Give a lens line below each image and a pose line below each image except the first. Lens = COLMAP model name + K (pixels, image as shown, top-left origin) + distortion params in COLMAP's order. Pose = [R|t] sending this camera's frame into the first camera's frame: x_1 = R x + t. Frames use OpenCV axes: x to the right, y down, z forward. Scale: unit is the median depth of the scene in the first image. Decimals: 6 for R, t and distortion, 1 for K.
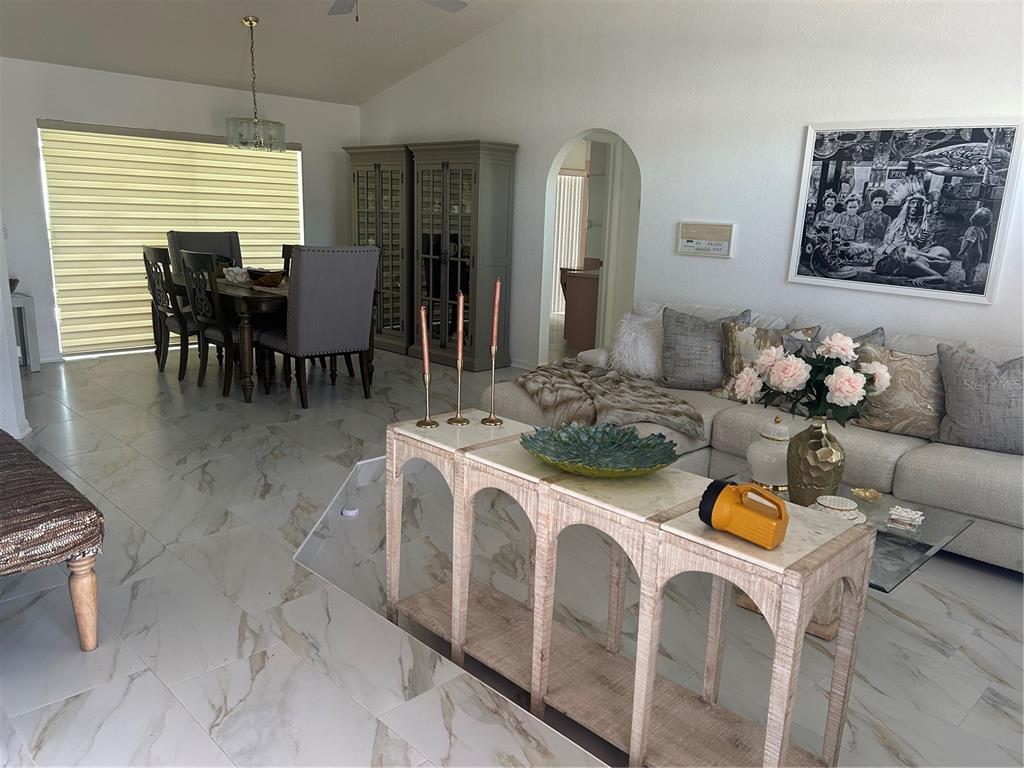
lens RADIAL K [[774.6, 0, 512.0], [0, 774.6, 384.0], [0, 0, 1]] dist [-0.001251, -0.001672]
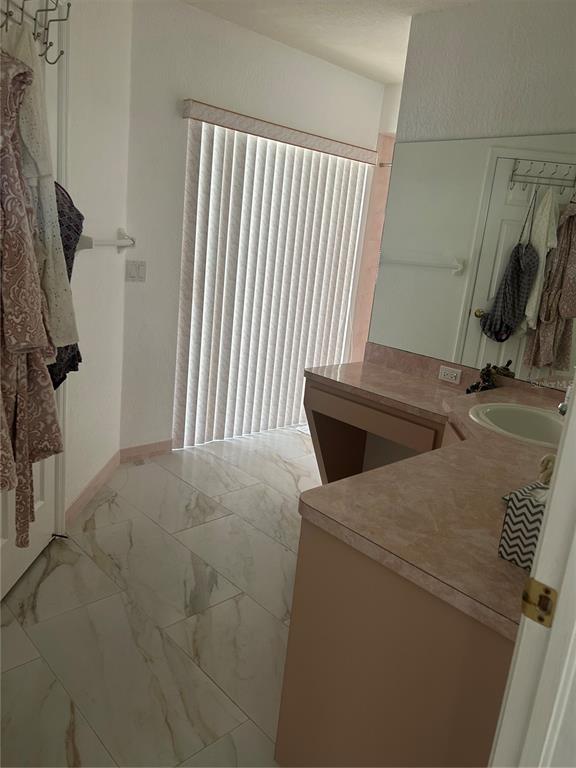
lens RADIAL K [[581.0, 0, 288.0], [0, 581.0, 384.0], [0, 0, 1]] dist [-0.001251, -0.001672]
pose [[0.997509, 0.070413, -0.004186, 0.044808], [-0.070199, 0.996780, 0.038761, -0.122436], [0.006902, -0.038371, 0.999240, 0.570707]]
